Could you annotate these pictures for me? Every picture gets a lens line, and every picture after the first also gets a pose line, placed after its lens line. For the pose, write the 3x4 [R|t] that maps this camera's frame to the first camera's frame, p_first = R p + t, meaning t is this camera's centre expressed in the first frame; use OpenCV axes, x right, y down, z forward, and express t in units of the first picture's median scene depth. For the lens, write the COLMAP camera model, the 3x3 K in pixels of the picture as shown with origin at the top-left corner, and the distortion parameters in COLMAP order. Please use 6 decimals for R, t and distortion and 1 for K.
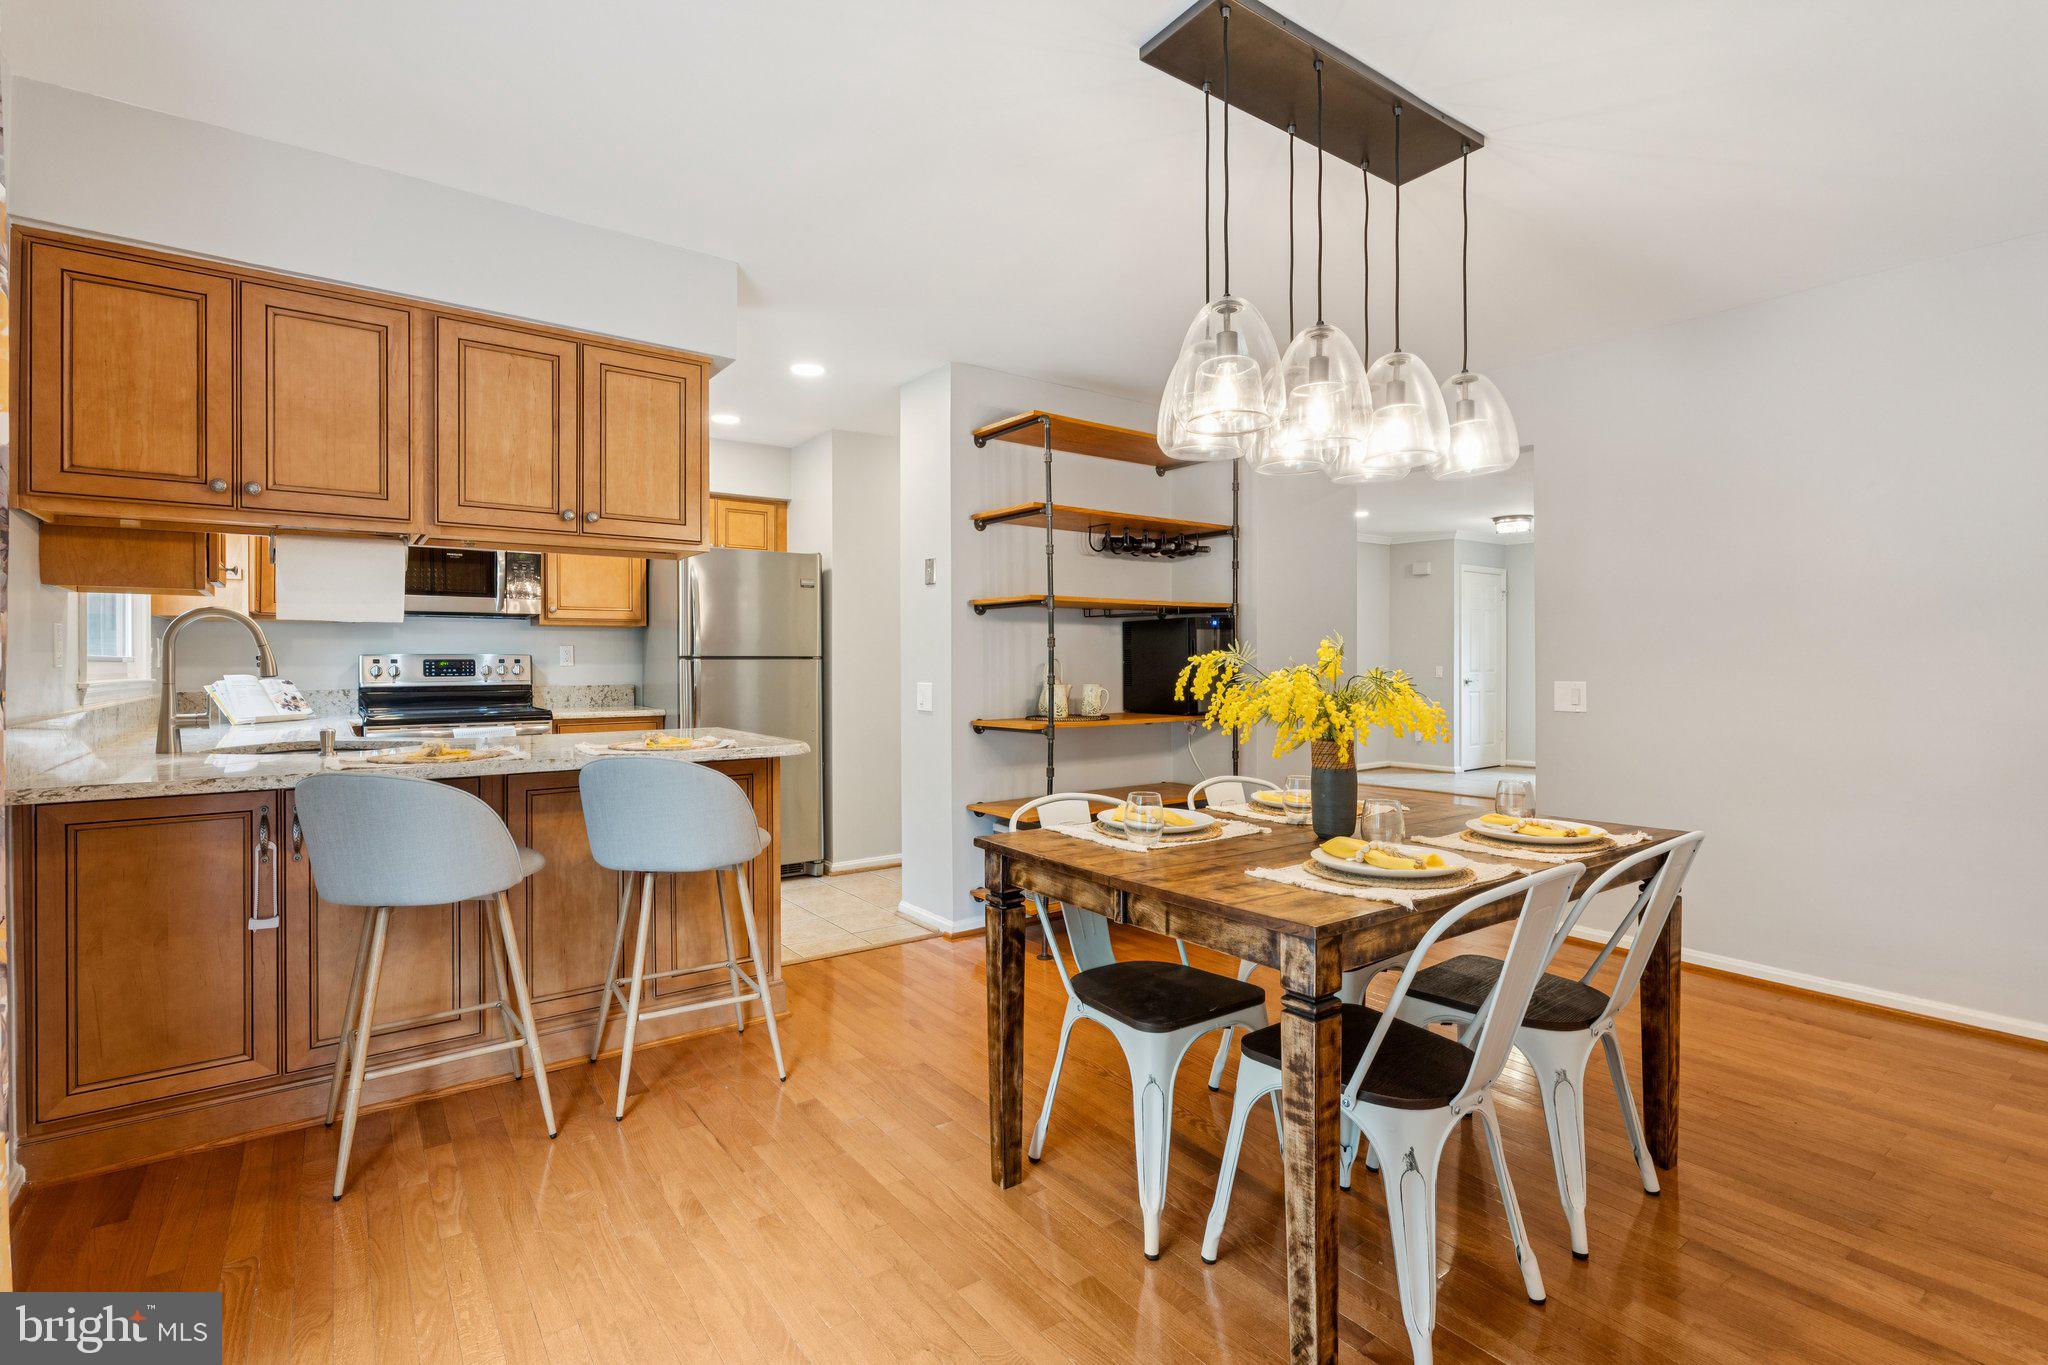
lens RADIAL K [[973.8, 0, 1024.0], [0, 973.8, 682.5], [0, 0, 1]] dist [-0.000446, -0.000113]
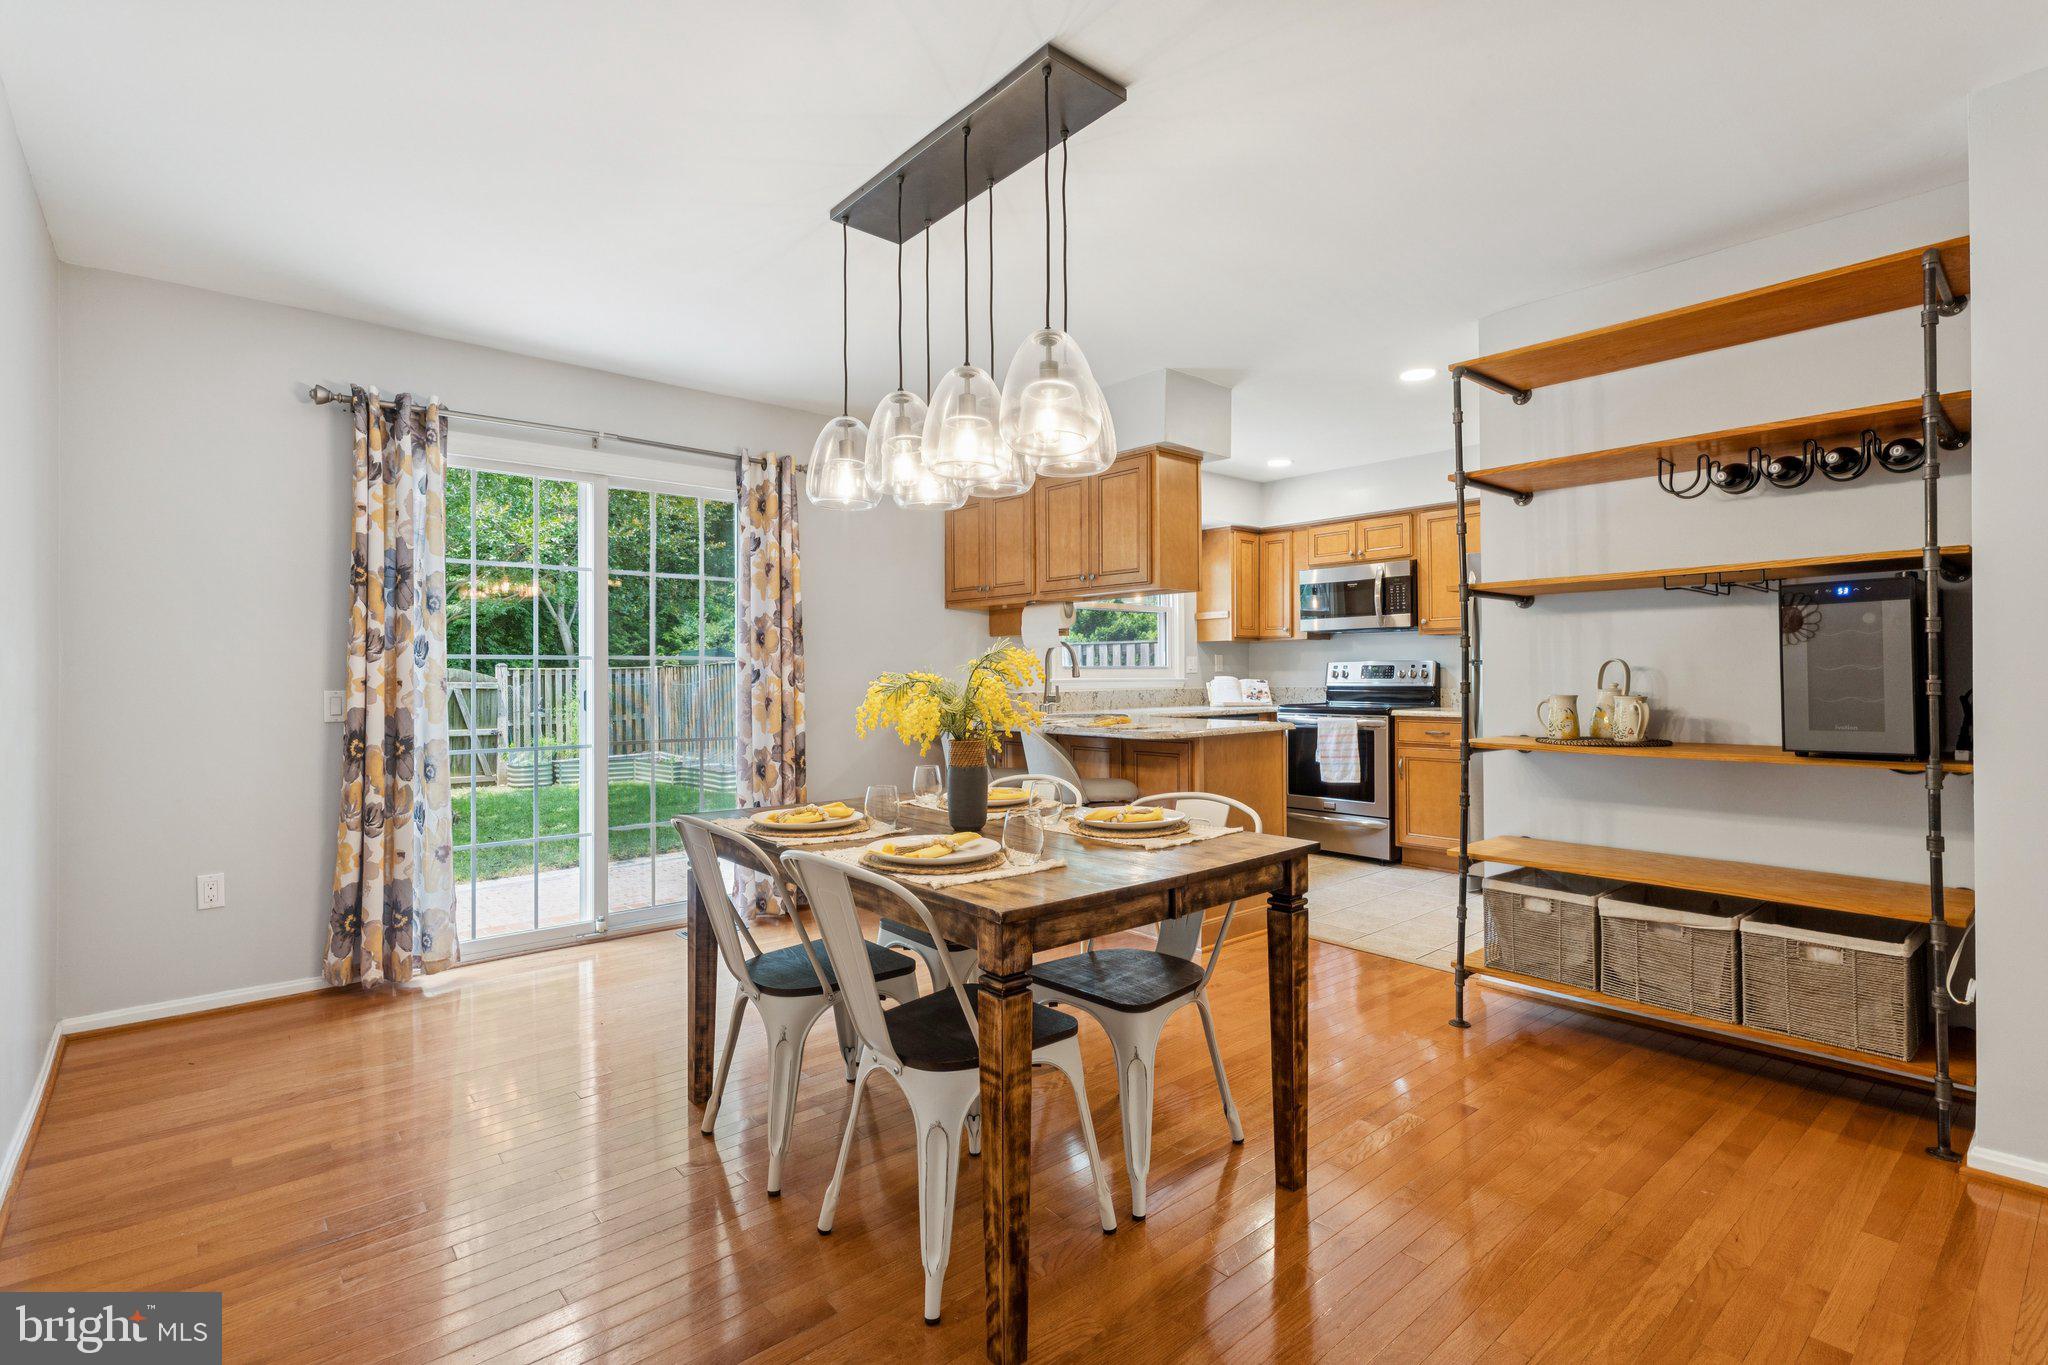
lens RADIAL K [[971.3, 0, 1024.0], [0, 971.3, 682.5], [0, 0, 1]] dist [-0.000005, 0.000010]
pose [[0.104415, 0.006286, -0.994514, 1.128098], [-0.006273, 0.999964, 0.005662, -0.011371], [0.994514, 0.005647, 0.104450, 0.759616]]
